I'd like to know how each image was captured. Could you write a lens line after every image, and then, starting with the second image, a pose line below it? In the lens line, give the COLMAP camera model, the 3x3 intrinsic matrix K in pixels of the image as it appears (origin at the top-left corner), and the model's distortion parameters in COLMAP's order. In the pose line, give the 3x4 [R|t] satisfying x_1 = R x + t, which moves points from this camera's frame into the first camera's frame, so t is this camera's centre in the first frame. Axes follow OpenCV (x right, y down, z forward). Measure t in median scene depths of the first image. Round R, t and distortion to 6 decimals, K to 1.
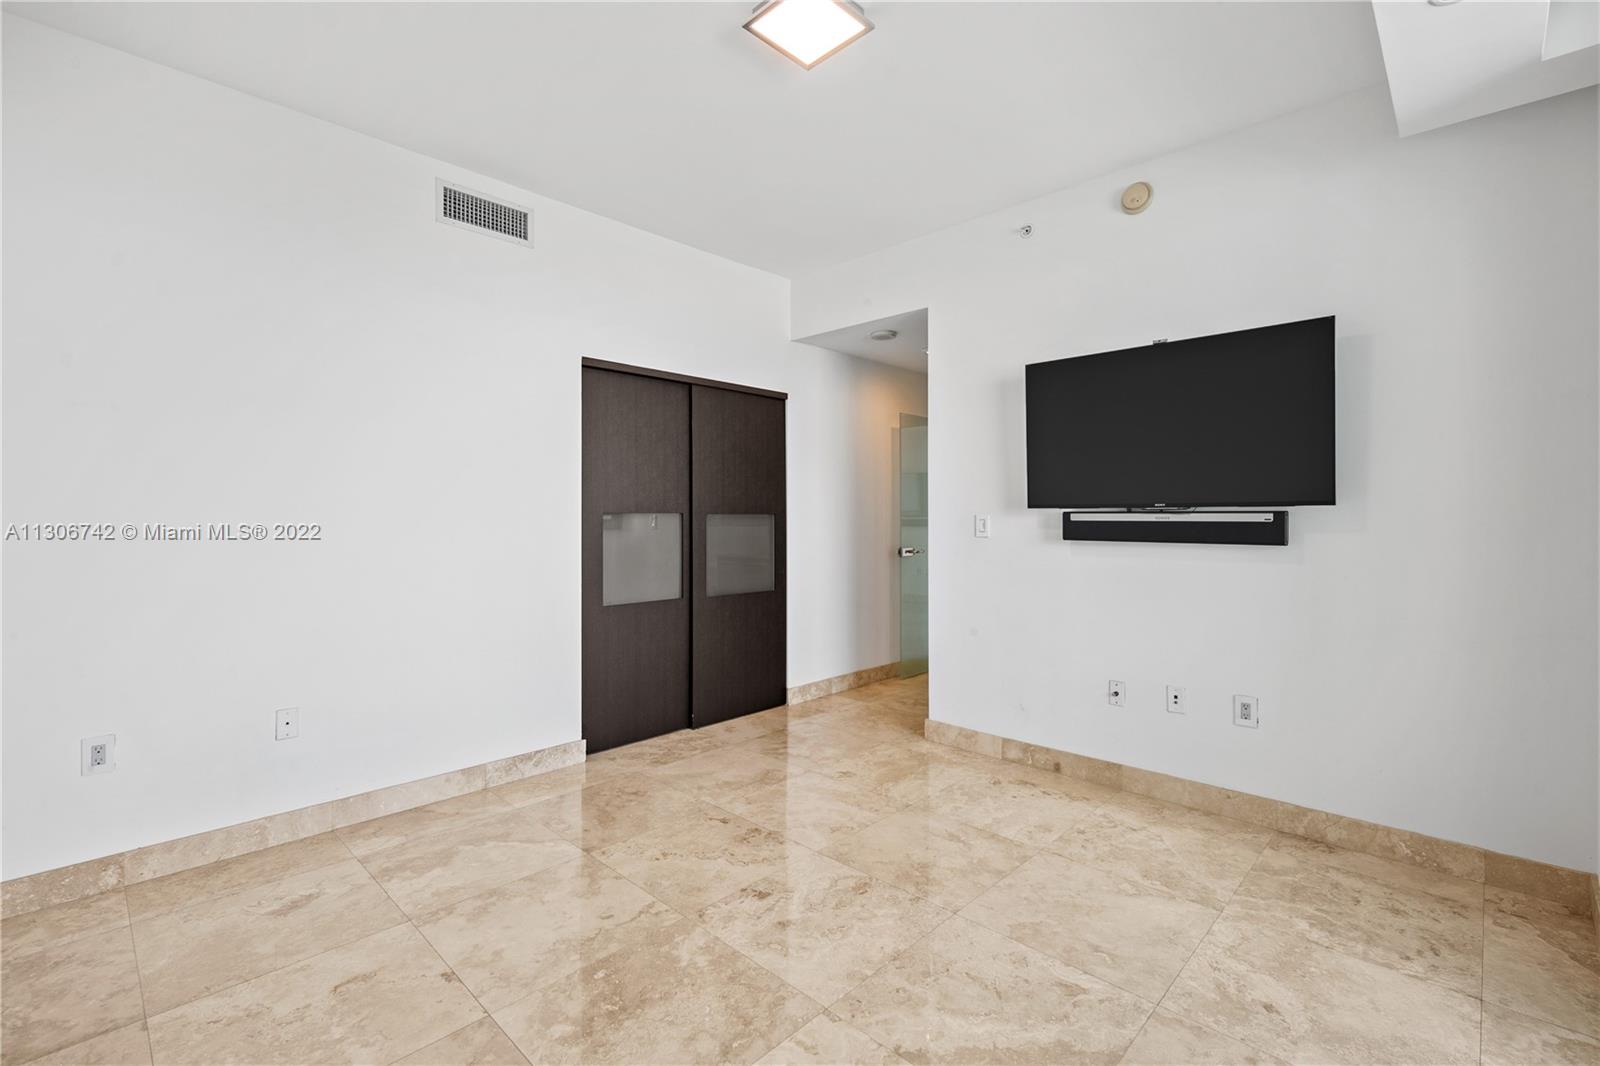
lens RADIAL K [[710.4, 0, 806.3], [0, 710.4, 517.4], [0, 0, 1]] dist [0.002130, -0.000300]
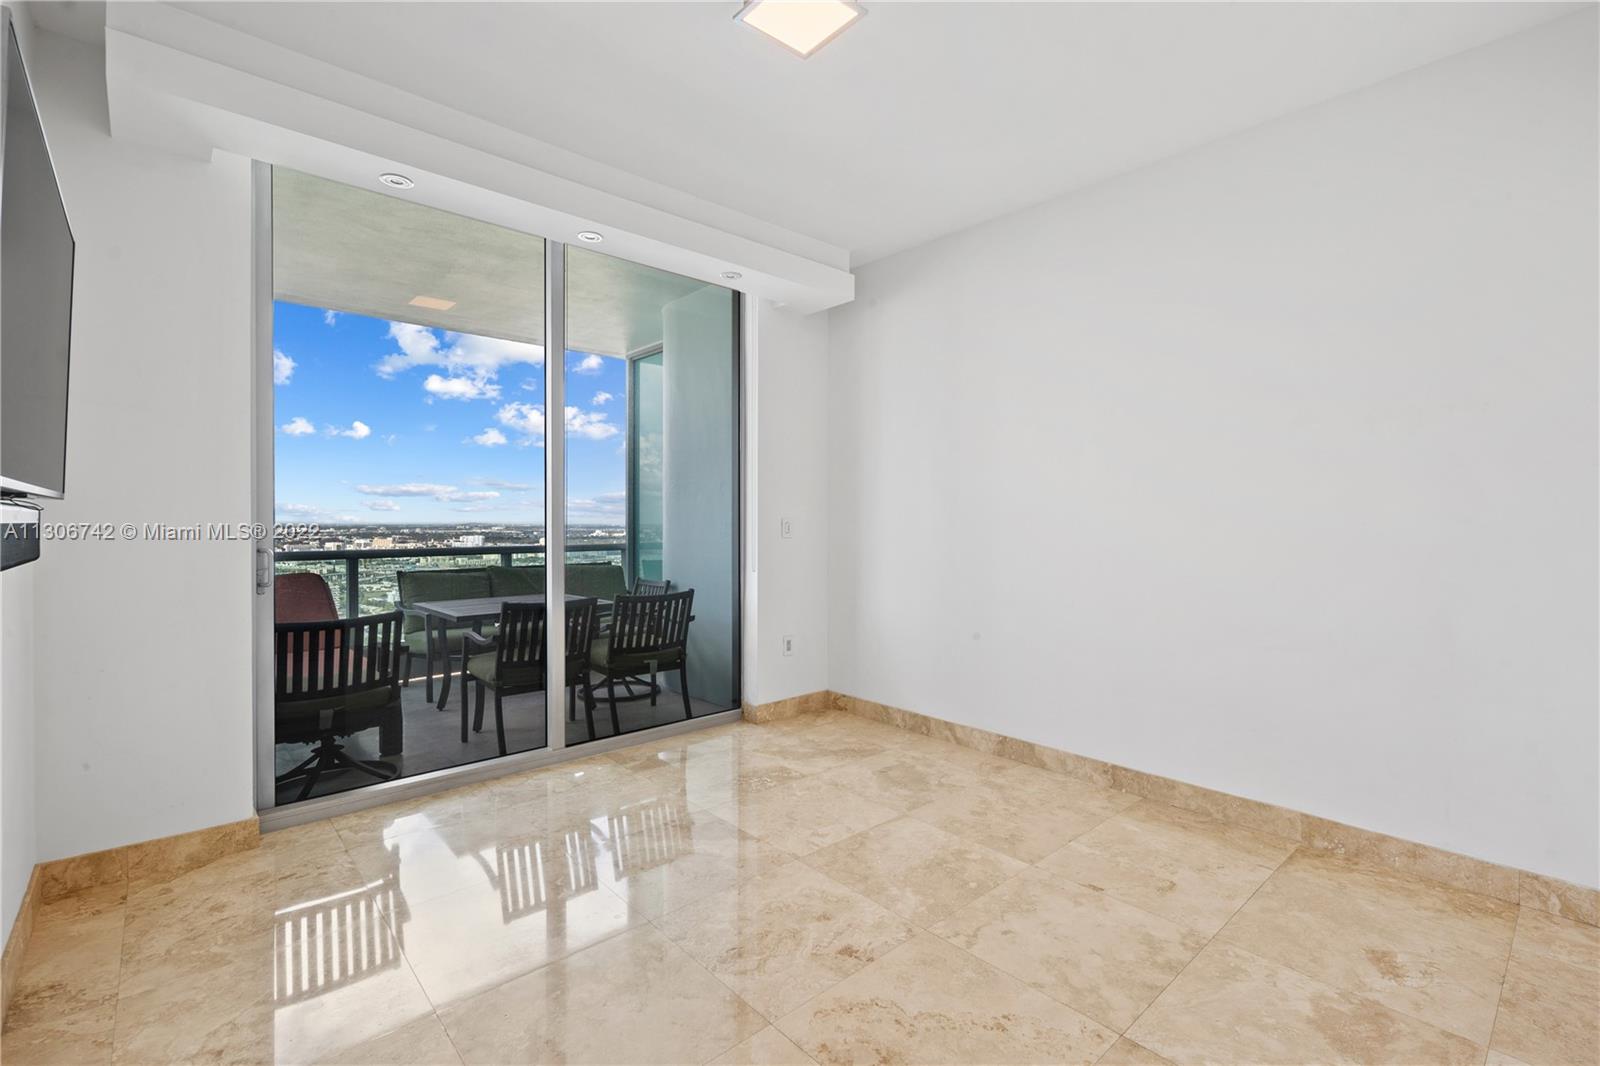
lens RADIAL K [[710.4, 0, 806.3], [0, 710.4, 517.4], [0, 0, 1]] dist [0.002130, -0.000300]
pose [[-0.997158, 0.000205, 0.075344, -0.070388], [-0.000118, 0.999991, -0.004279, 0.003398], [-0.075344, -0.004276, -0.997148, 1.713659]]
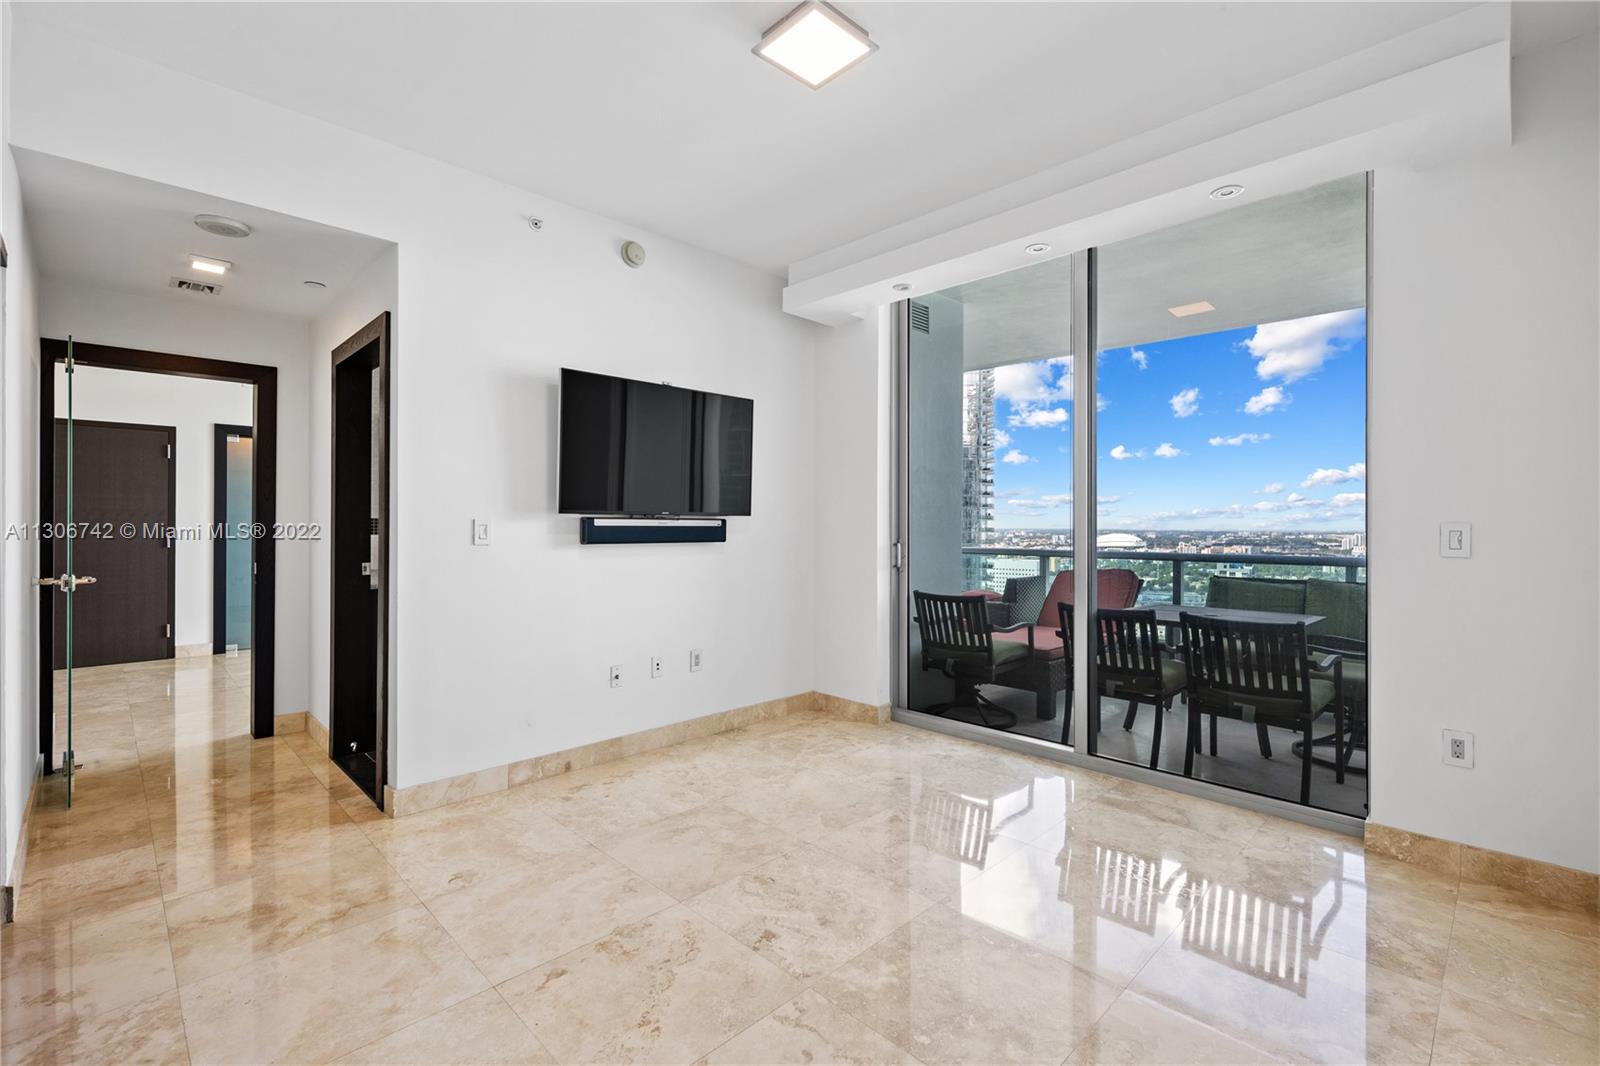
lens RADIAL K [[700.4, 0, 818.7], [0, 700.4, 522.8], [0, 0, 1]] dist [0.000746, -0.000285]
pose [[0.009405, 0.002268, 0.999953, -0.880692], [-0.003554, 0.999991, -0.002235, 0.002192], [-0.999949, -0.003532, 0.009413, 0.849649]]
